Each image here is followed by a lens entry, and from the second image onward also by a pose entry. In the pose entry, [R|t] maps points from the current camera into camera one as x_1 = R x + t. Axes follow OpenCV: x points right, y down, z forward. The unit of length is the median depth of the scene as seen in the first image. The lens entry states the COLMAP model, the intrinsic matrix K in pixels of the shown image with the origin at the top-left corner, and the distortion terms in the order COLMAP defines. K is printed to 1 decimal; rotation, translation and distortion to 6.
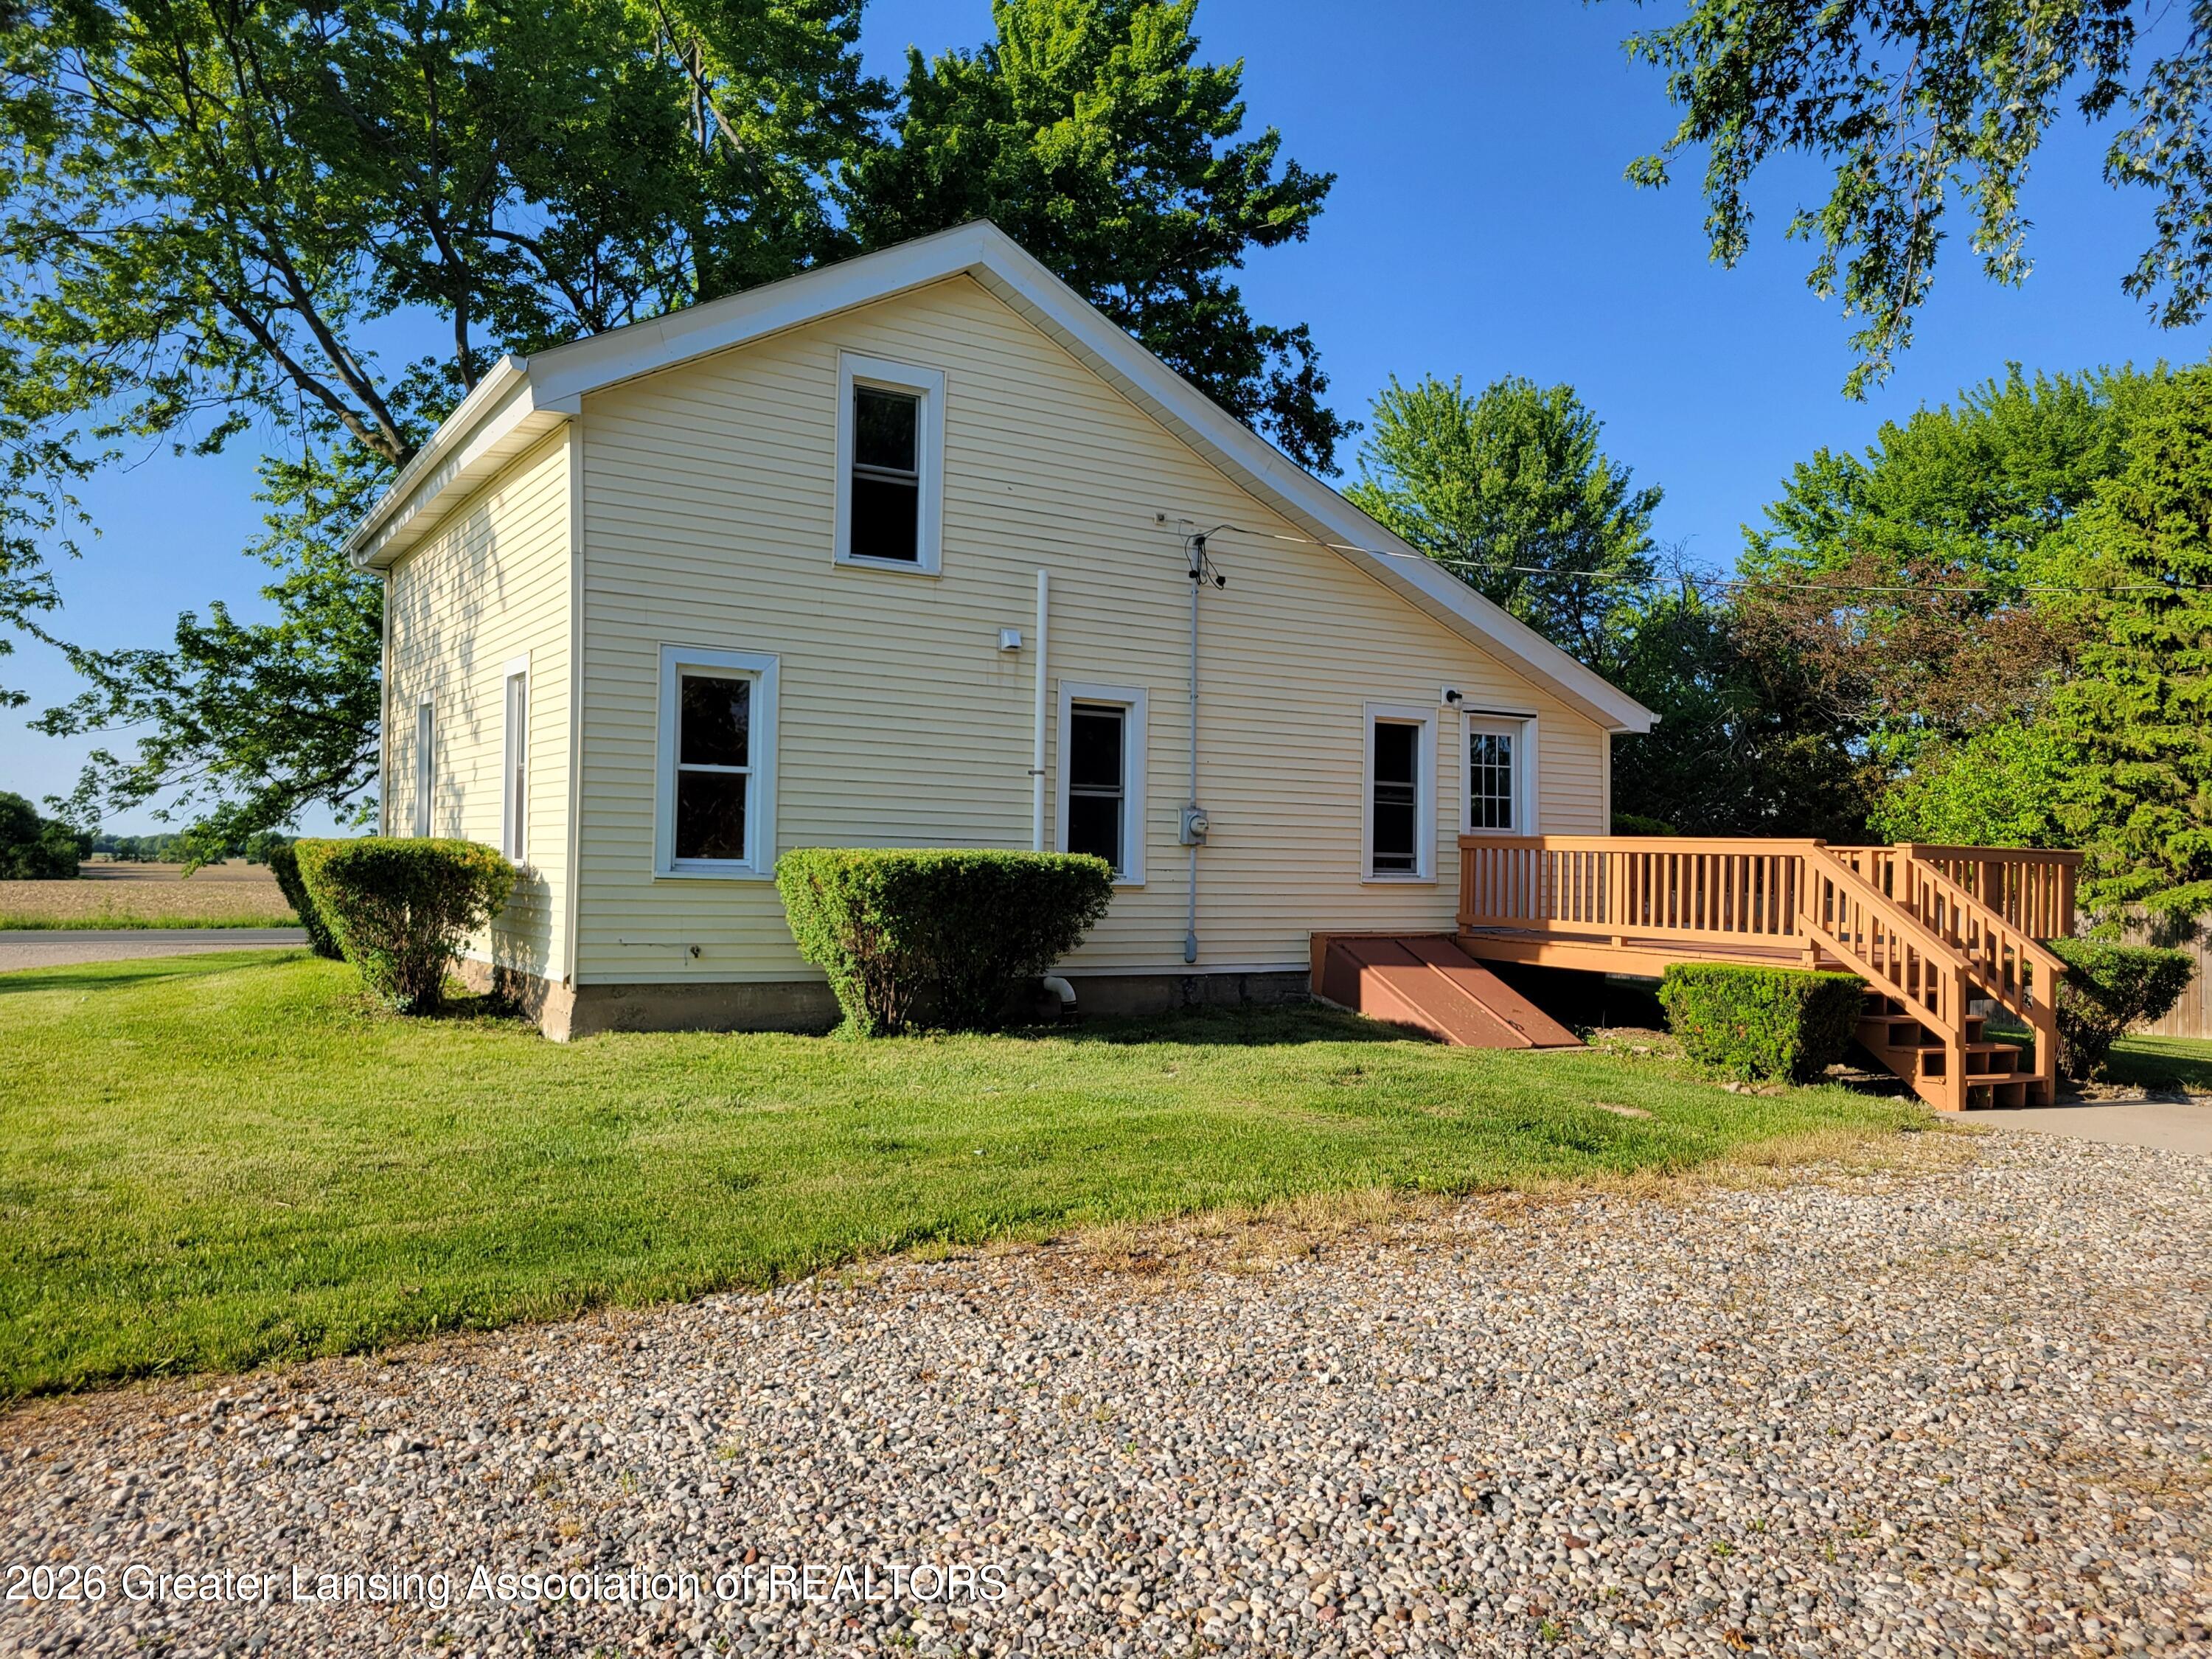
lens RADIAL K [[1652.0, 0, 1083.4], [0, 1652.0, 837.2], [0, 0, 1]] dist [0.047391, -0.028175]
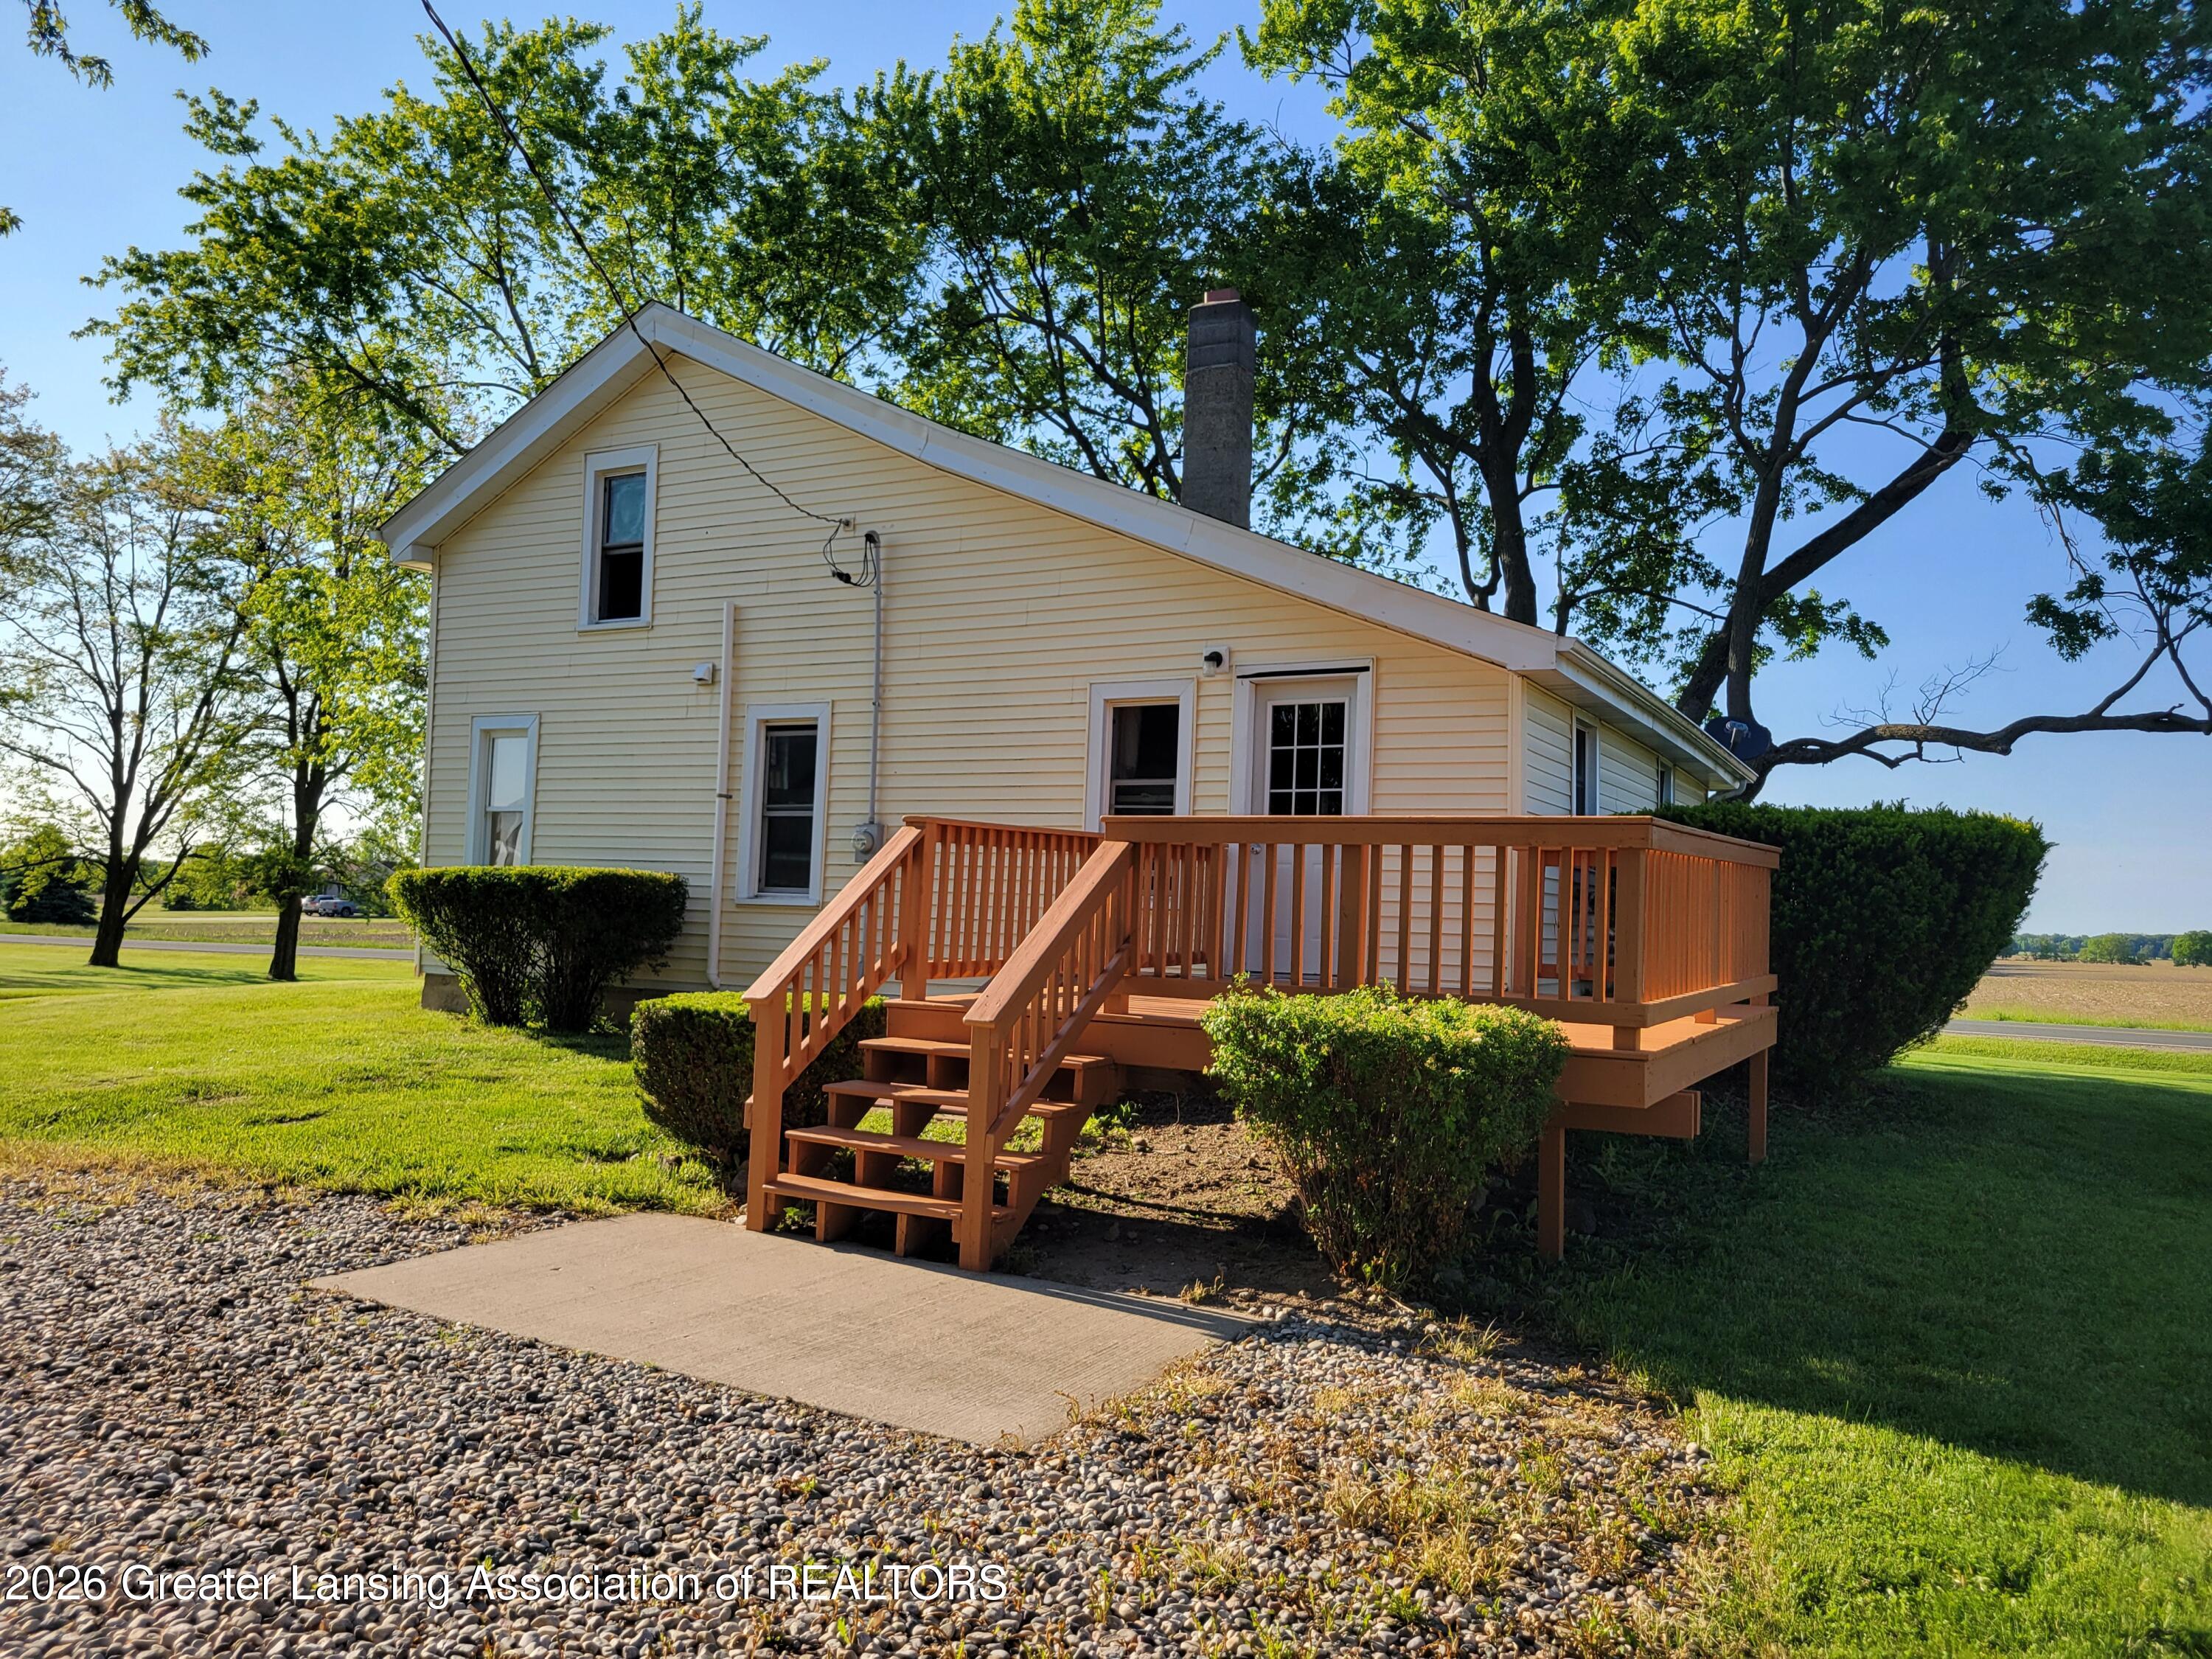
lens RADIAL K [[1652.0, 0, 1083.4], [0, 1652.0, 837.2], [0, 0, 1]] dist [0.047391, -0.028175]
pose [[0.470169, -0.044515, -0.881453, 0.980944], [-0.008918, 0.998437, -0.055180, 0.042313], [0.882531, 0.033805, 0.469037, 0.696190]]
